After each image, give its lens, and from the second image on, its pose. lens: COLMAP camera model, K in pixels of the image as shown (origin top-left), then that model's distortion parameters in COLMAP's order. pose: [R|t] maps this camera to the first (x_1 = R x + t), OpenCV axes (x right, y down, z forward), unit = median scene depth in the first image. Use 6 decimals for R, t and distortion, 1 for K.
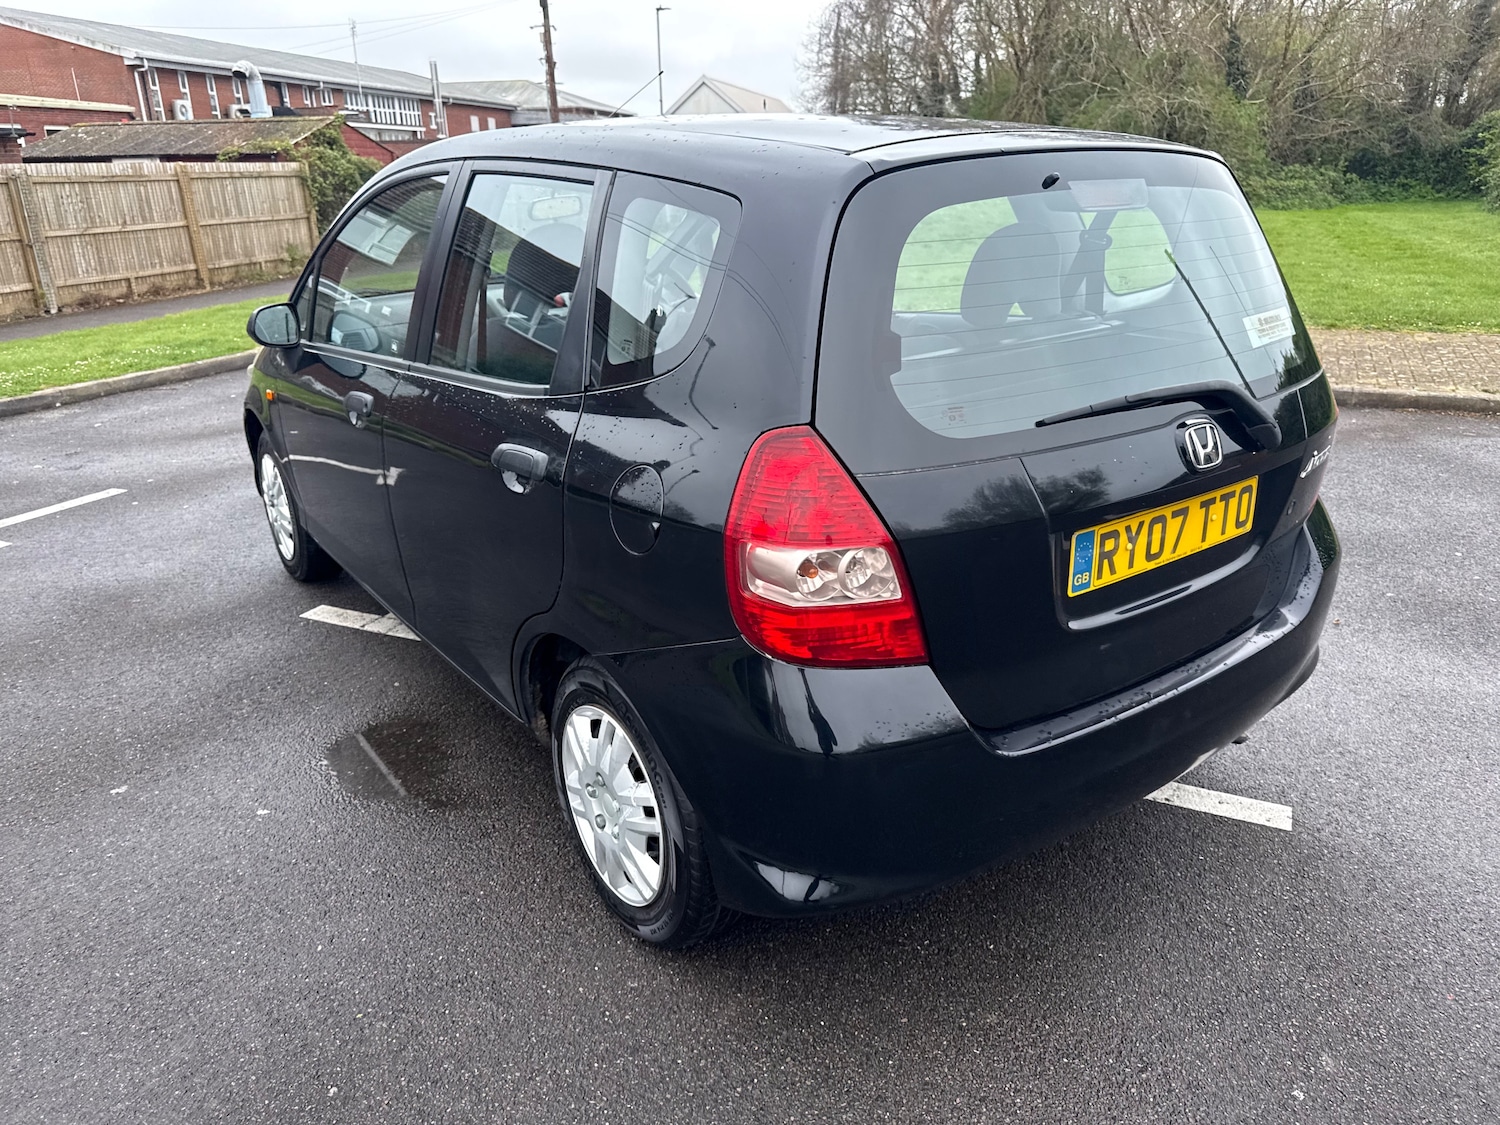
lens RADIAL K [[1074.5, 0, 754.9], [0, 1074.5, 565.8], [0, 0, 1]] dist [0.026452, -0.029375]
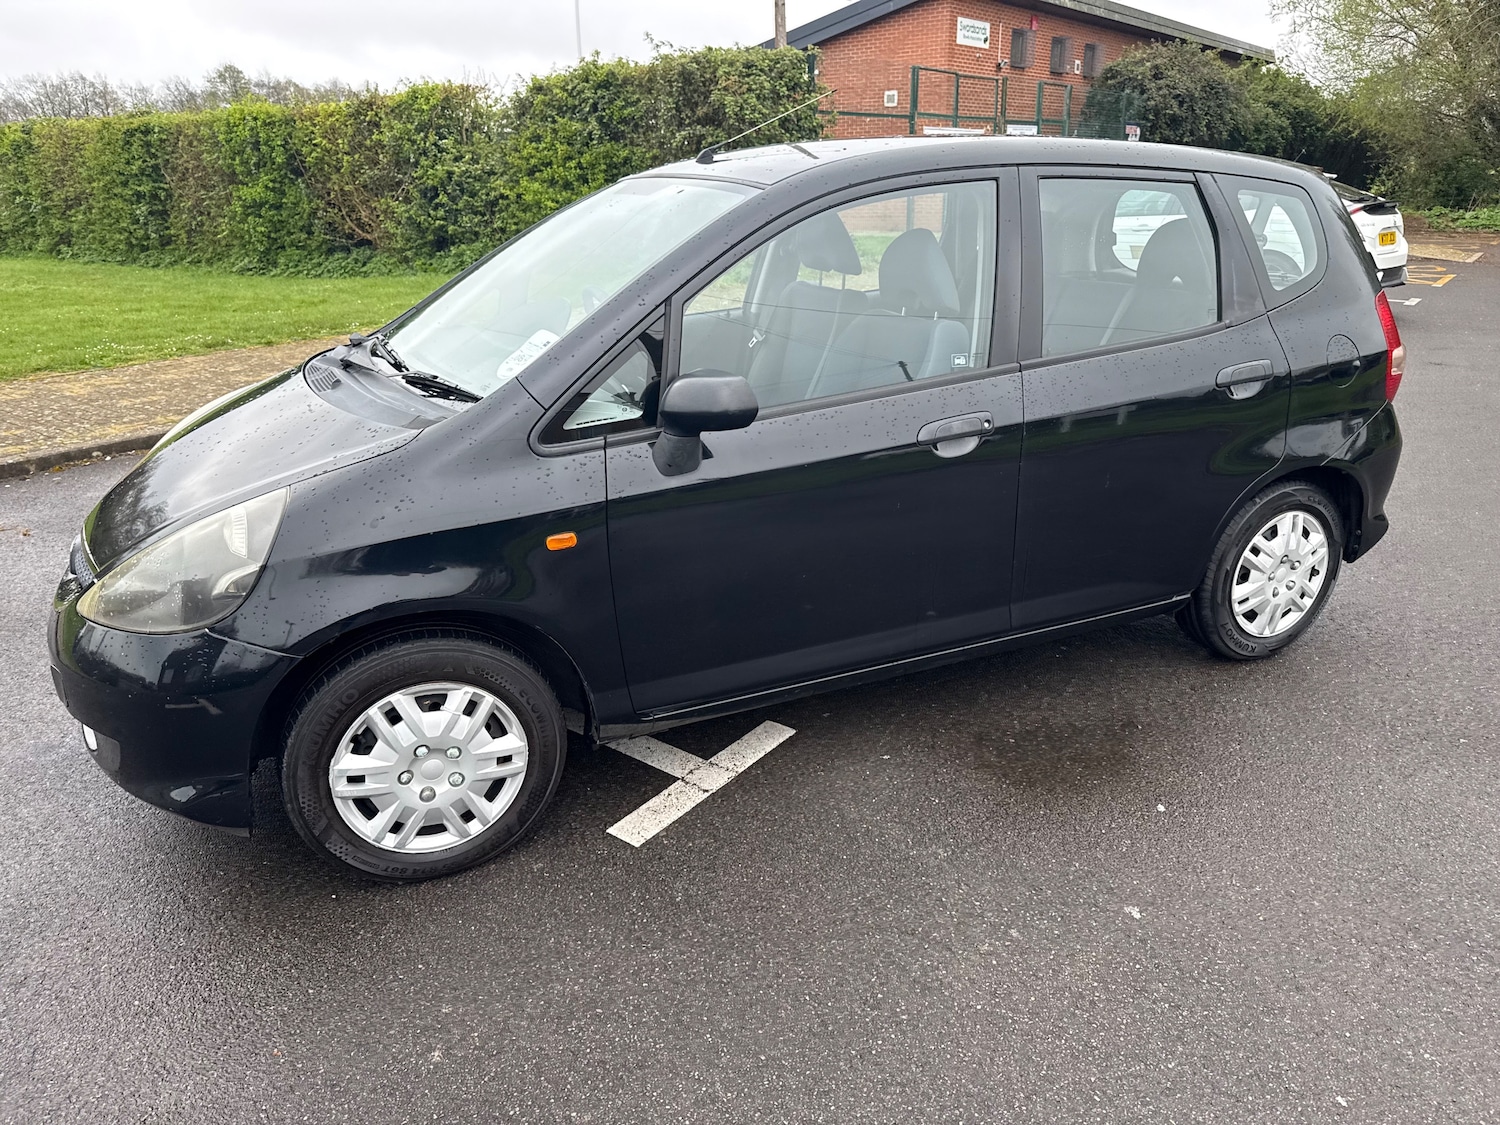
lens RADIAL K [[1074.5, 0, 756.3], [0, 1074.5, 564.9], [0, 0, 1]] dist [0.026452, -0.029375]
pose [[0.195910, -0.324671, 0.925315, -1.318758], [0.355582, 0.902900, 0.241522, -0.335767], [-0.913882, 0.281708, 0.292335, 0.940770]]
